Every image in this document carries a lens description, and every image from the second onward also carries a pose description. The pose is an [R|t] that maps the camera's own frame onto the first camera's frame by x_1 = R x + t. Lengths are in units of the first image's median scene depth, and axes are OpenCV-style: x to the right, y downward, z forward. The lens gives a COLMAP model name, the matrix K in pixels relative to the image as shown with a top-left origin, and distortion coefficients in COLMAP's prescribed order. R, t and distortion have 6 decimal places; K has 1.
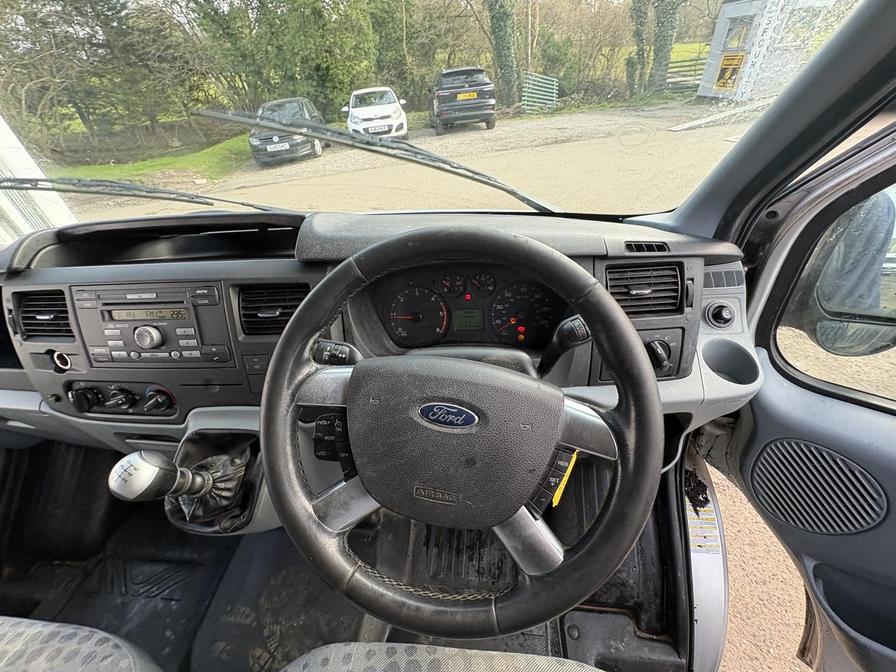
lens RADIAL K [[357.3, 0, 448.4], [0, 357.3, 334.7], [0, 0, 1]] dist [0.000121, 0.000451]
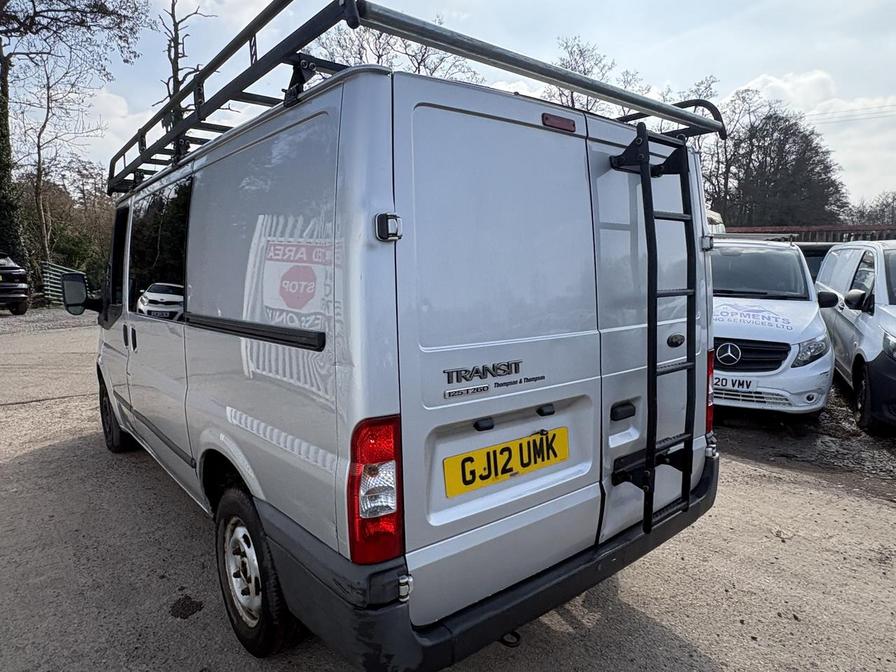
lens RADIAL K [[564.8, 0, 449.1], [0, 564.8, 334.5], [0, 0, 1]] dist [0.002038, 0.000540]
pose [[0.633800, -0.013323, 0.773382, -3.628216], [0.406985, 0.856002, -0.318785, 3.789849], [-0.657770, 0.516800, 0.547957, -4.536685]]
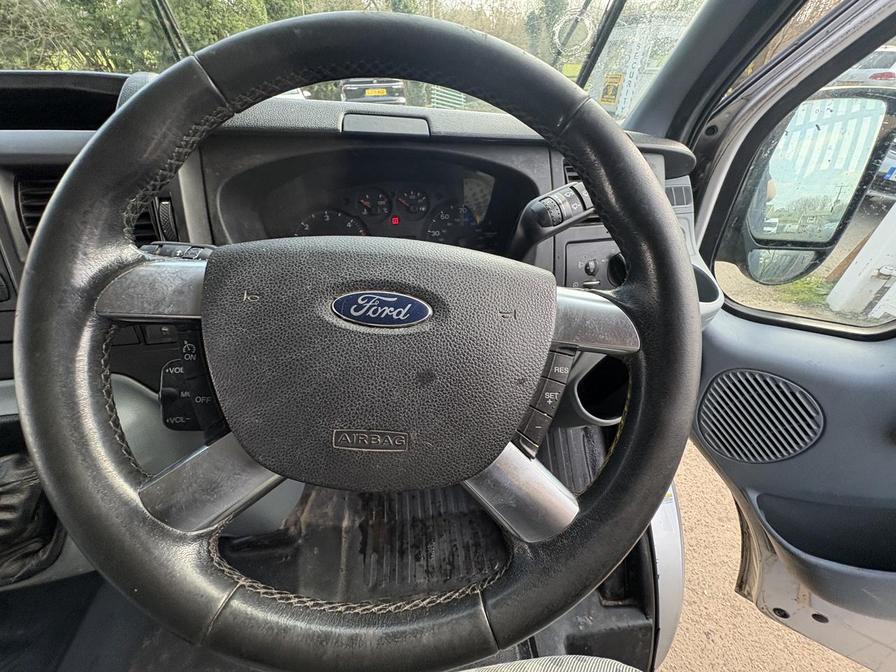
lens RADIAL K [[357.3, 0, 447.6], [0, 357.3, 334.1], [0, 0, 1]] dist [0.000121, 0.000451]
pose [[0.976353, -0.064668, 0.206285, -0.011884], [0.067419, 0.997705, -0.006326, 0.158683], [-0.205403, 0.020084, 0.978471, 0.215634]]
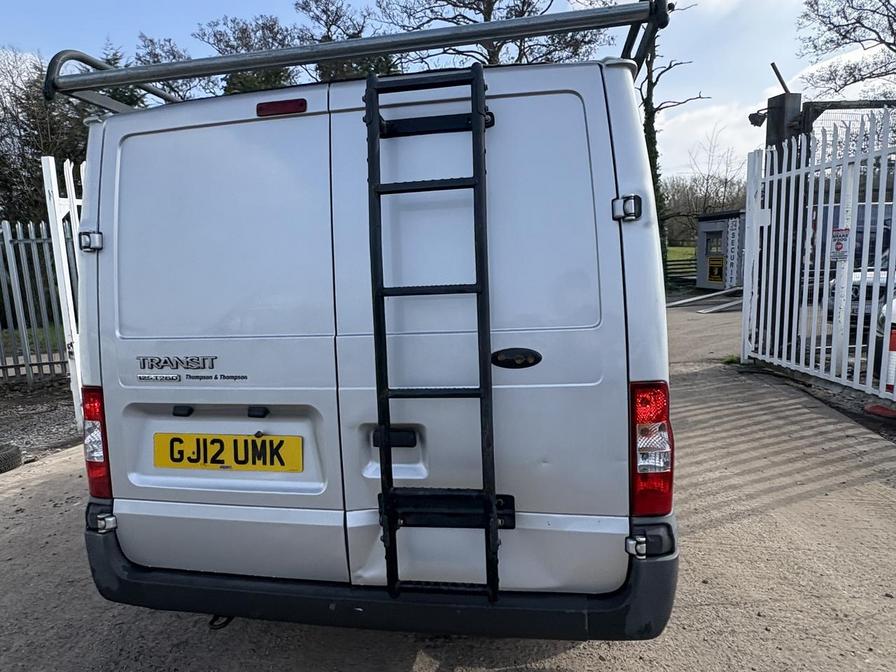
lens RADIAL K [[564.8, 0, 448.5], [0, 564.8, 334.3], [0, 0, 1]] dist [0.002038, 0.000540]
pose [[0.999280, 0.036615, 0.009953, -0.700152], [-0.027092, 0.872148, -0.488491, 4.315672], [-0.026566, 0.487870, 0.872512, -5.556404]]
